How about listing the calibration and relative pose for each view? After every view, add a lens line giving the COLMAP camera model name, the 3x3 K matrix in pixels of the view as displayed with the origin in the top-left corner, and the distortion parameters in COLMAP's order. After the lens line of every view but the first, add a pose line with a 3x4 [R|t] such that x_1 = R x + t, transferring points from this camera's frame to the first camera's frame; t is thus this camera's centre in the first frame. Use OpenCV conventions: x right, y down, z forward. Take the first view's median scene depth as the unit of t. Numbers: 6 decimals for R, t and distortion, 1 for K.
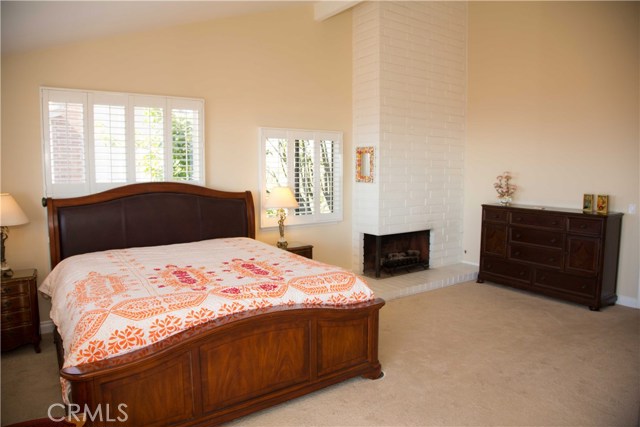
lens RADIAL K [[429.0, 0, 320.0], [0, 429.0, 213.5], [0, 0, 1]] dist [-0.137275, 0.074982]
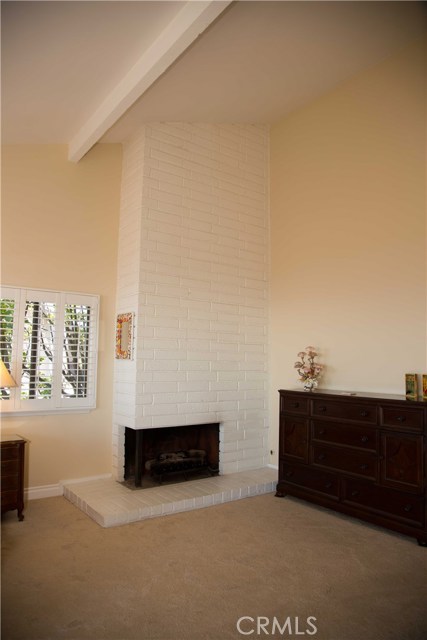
lens RADIAL K [[429.0, 0, 213.5], [0, 429.0, 320.0], [0, 0, 1]] dist [-0.137275, 0.074982]
pose [[0.999422, 0.017064, 0.029396, 0.246586], [-0.010942, 0.980328, -0.197071, 0.008069], [-0.032181, 0.196635, 0.979948, 0.232080]]
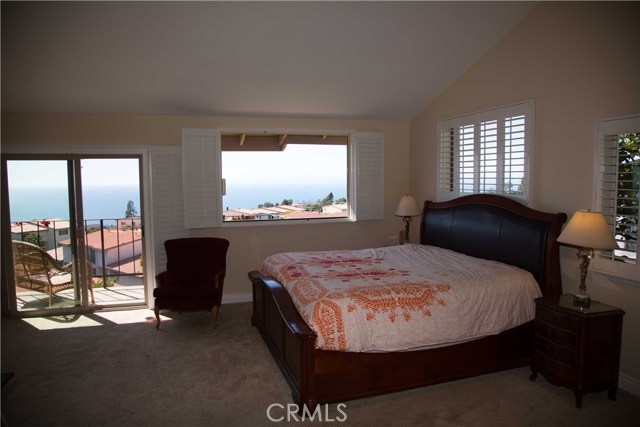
lens RADIAL K [[429.0, 0, 320.0], [0, 429.0, 213.5], [0, 0, 1]] dist [-0.137275, 0.074982]
pose [[-0.297731, 0.079344, -0.951347, 0.539043], [-0.087571, 0.990069, 0.109980, -0.080779], [0.950625, 0.116055, -0.287826, 0.704005]]
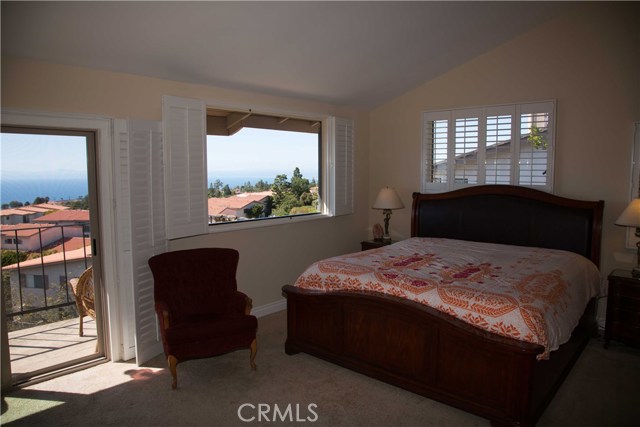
lens RADIAL K [[429.0, 0, 320.0], [0, 429.0, 213.5], [0, 0, 1]] dist [-0.137275, 0.074982]
pose [[0.219552, 0.096096, -0.970857, 0.430927], [-0.095290, 0.992491, 0.076688, -0.032072], [0.970936, 0.075676, 0.227061, 0.246523]]
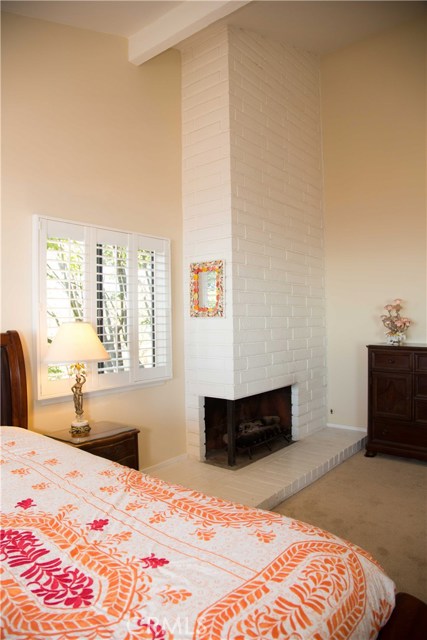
lens RADIAL K [[429.0, 0, 213.5], [0, 429.0, 320.0], [0, 0, 1]] dist [-0.137275, 0.074982]
pose [[0.960101, -0.012987, 0.279353, -0.065577], [0.041016, 0.994658, -0.094723, -0.007453], [-0.276631, 0.102402, 0.955505, 0.393835]]
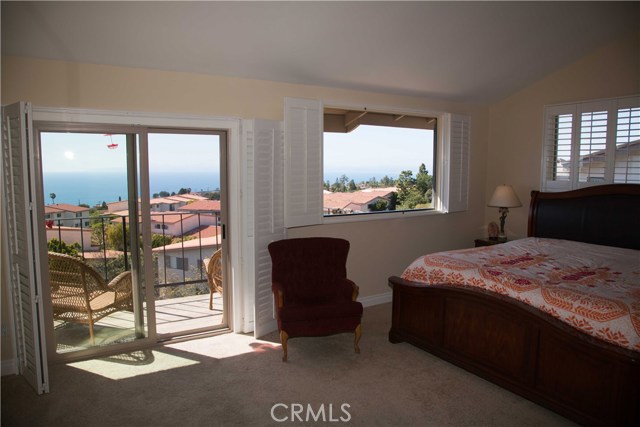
lens RADIAL K [[429.0, 0, 320.0], [0, 429.0, 213.5], [0, 0, 1]] dist [-0.137275, 0.074982]
pose [[-0.068624, 0.108455, -0.991730, 0.469569], [-0.100600, 0.988254, 0.115036, -0.033977], [0.992557, 0.107662, -0.056907, 0.265709]]
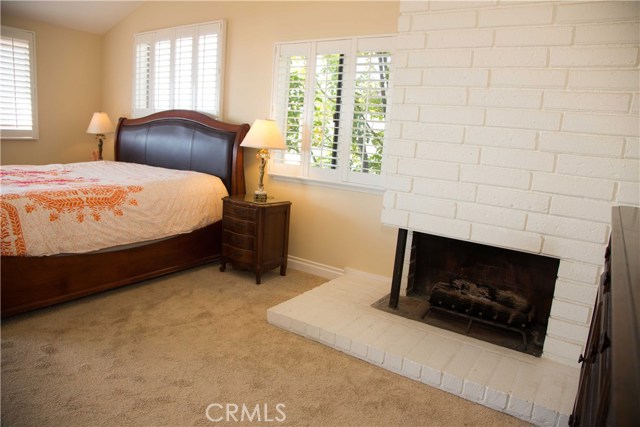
lens RADIAL K [[429.0, 0, 320.0], [0, 429.0, 213.5], [0, 0, 1]] dist [-0.137275, 0.074982]
pose [[0.356140, 0.195521, -0.913749, 0.568566], [-0.162311, 0.975943, 0.145567, -0.023402], [0.920228, 0.096469, 0.379307, 0.728670]]
